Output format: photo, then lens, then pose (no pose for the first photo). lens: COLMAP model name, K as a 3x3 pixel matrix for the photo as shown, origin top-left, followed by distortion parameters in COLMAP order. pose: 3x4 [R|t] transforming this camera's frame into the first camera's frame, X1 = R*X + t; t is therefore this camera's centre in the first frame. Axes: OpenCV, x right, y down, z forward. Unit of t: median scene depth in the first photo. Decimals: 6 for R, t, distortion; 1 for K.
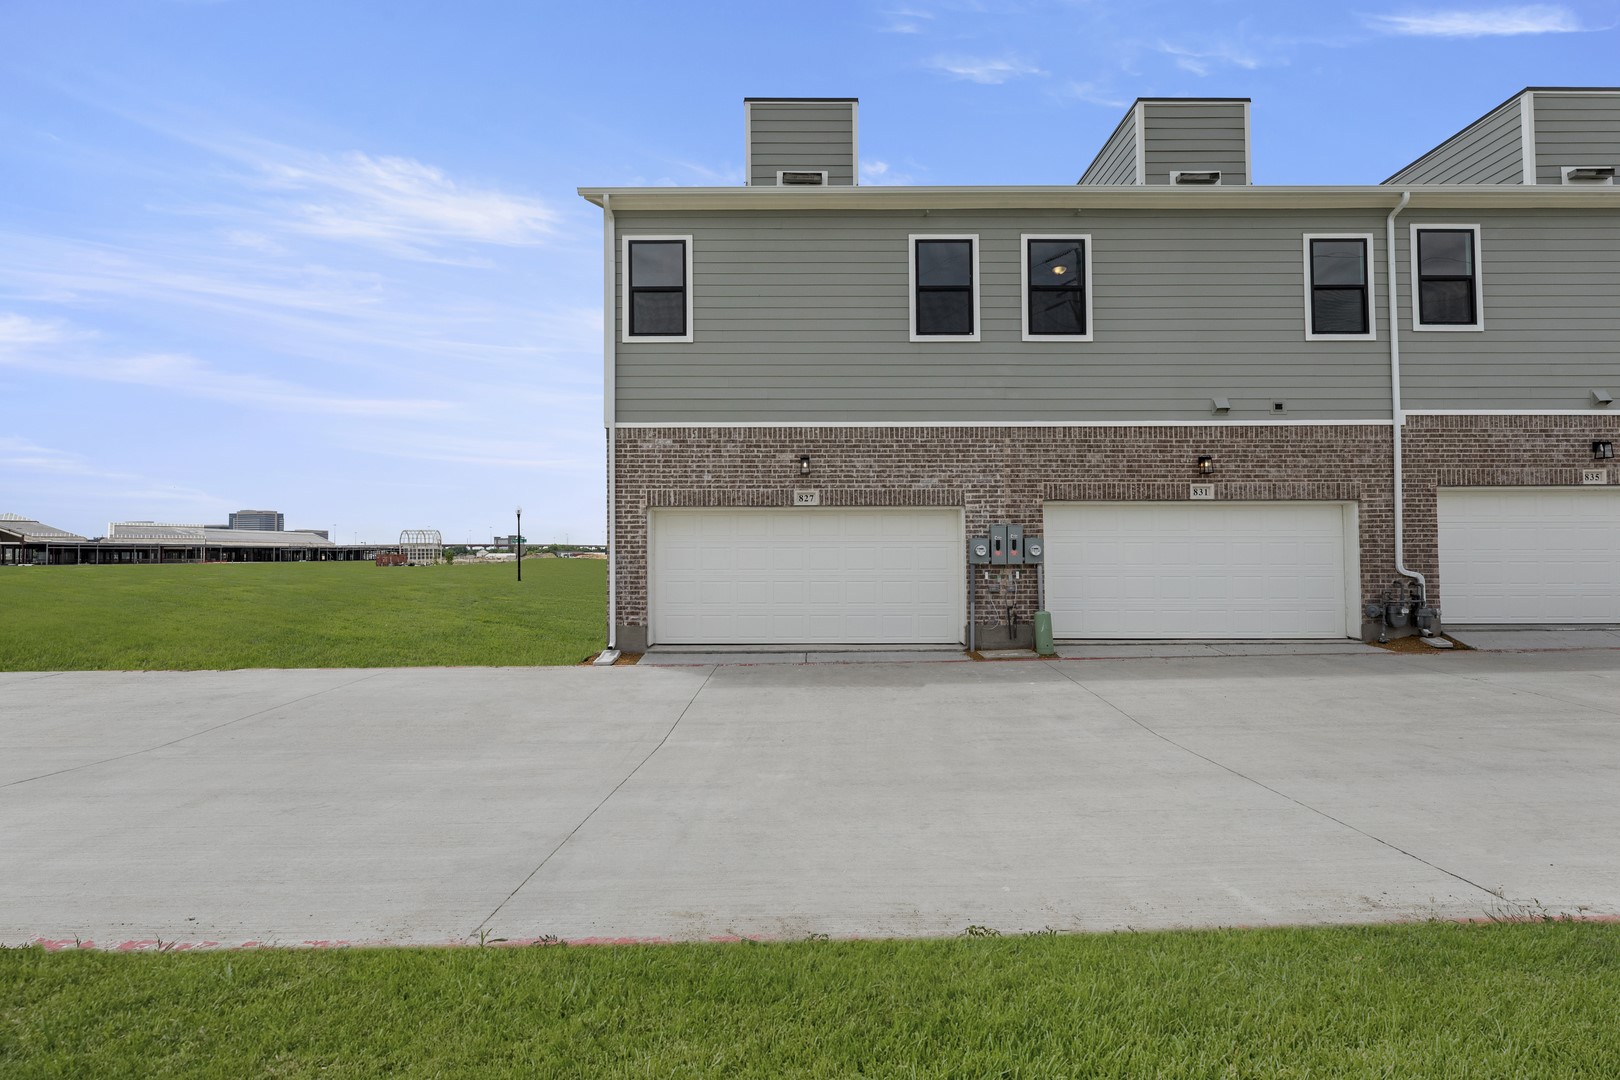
lens RADIAL K [[707.4, 0, 810.3], [0, 707.4, 539.7], [0, 0, 1]] dist [0.003920, 0.000349]
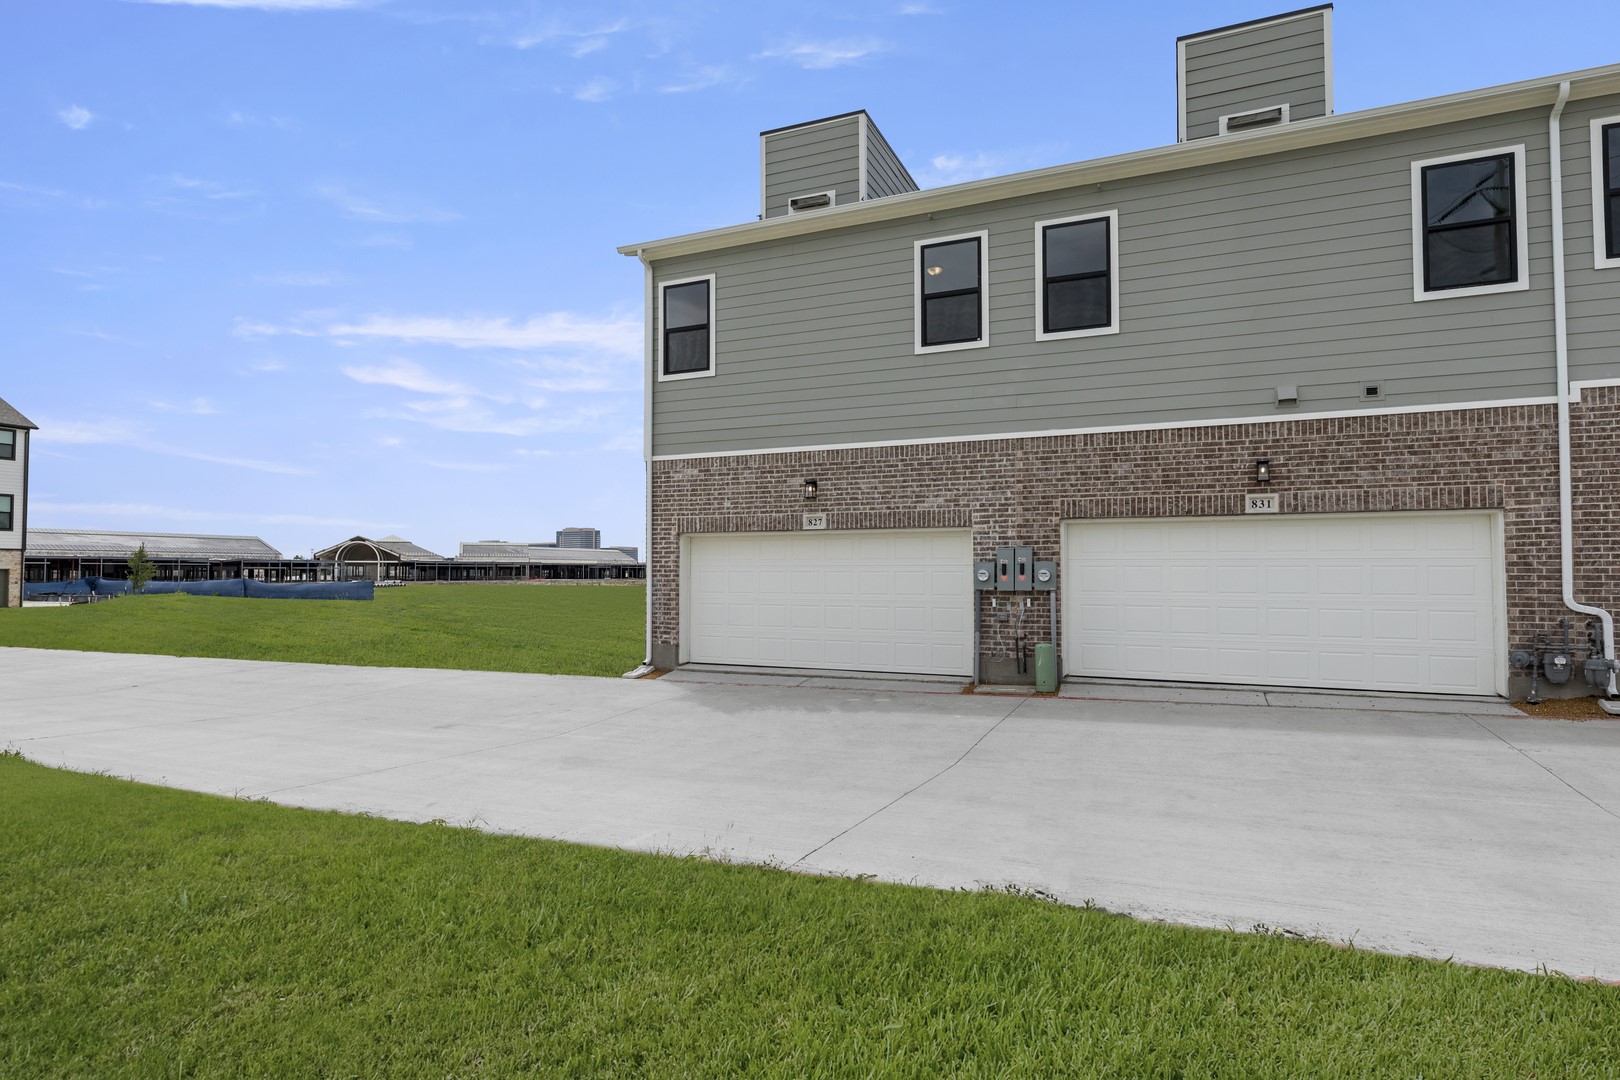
lens RADIAL K [[871.9, 0, 812.0], [0, 871.9, 545.0], [0, 0, 1]] dist [0.012378, -0.000381]
pose [[0.915998, -0.011001, -0.401033, 0.482192], [0.007110, 0.999912, -0.011190, -0.012735], [0.401121, 0.007399, 0.915995, -0.125139]]
